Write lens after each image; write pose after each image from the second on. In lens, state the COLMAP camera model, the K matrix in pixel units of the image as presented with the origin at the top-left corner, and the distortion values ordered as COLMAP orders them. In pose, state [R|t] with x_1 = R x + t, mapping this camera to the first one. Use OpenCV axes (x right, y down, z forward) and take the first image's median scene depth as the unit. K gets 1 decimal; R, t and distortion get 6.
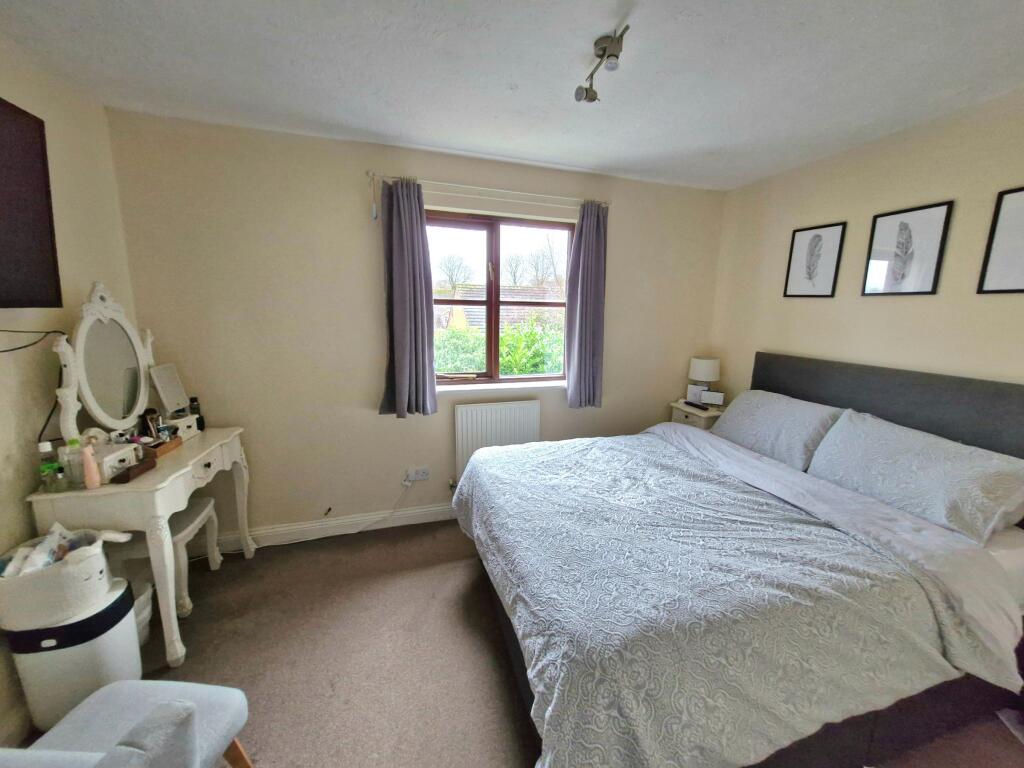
lens RADIAL K [[407.8, 0, 512.0], [0, 407.8, 384.0], [0, 0, 1]] dist [0.000472, 0.000063]
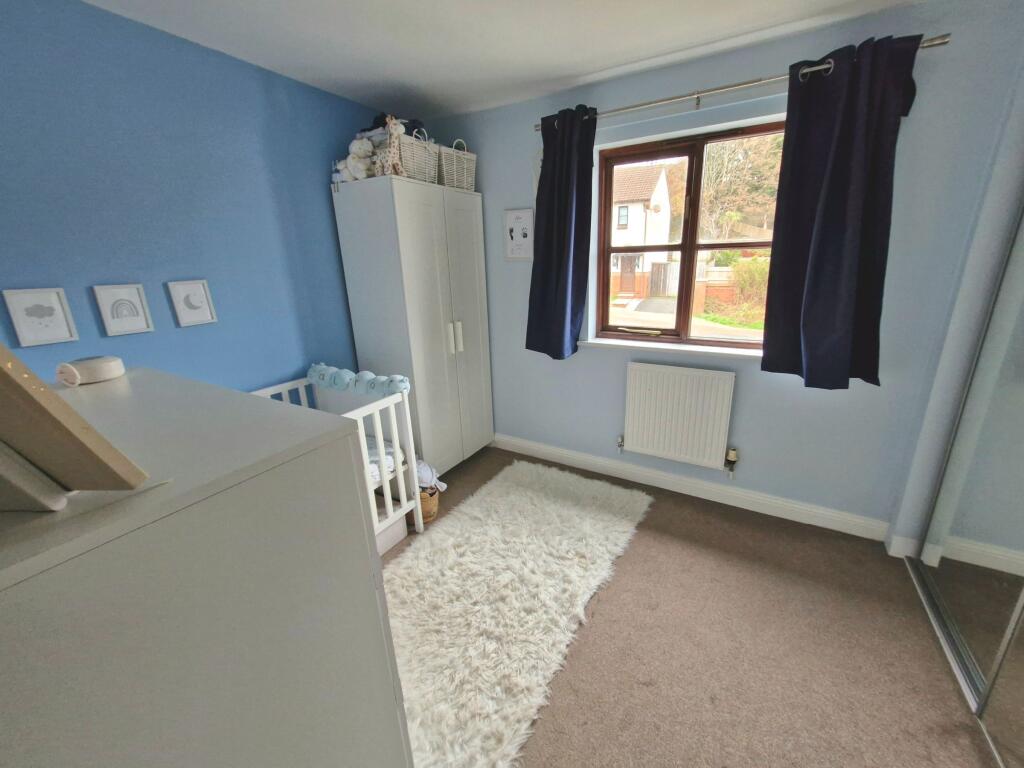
lens RADIAL K [[407.8, 0, 512.0], [0, 407.8, 384.0], [0, 0, 1]] dist [0.000472, 0.000063]
pose [[0.720645, 0.161799, -0.674160, 0.301474], [-0.080039, 0.985301, 0.150915, -0.018409], [0.688668, -0.054797, 0.723003, 0.130467]]
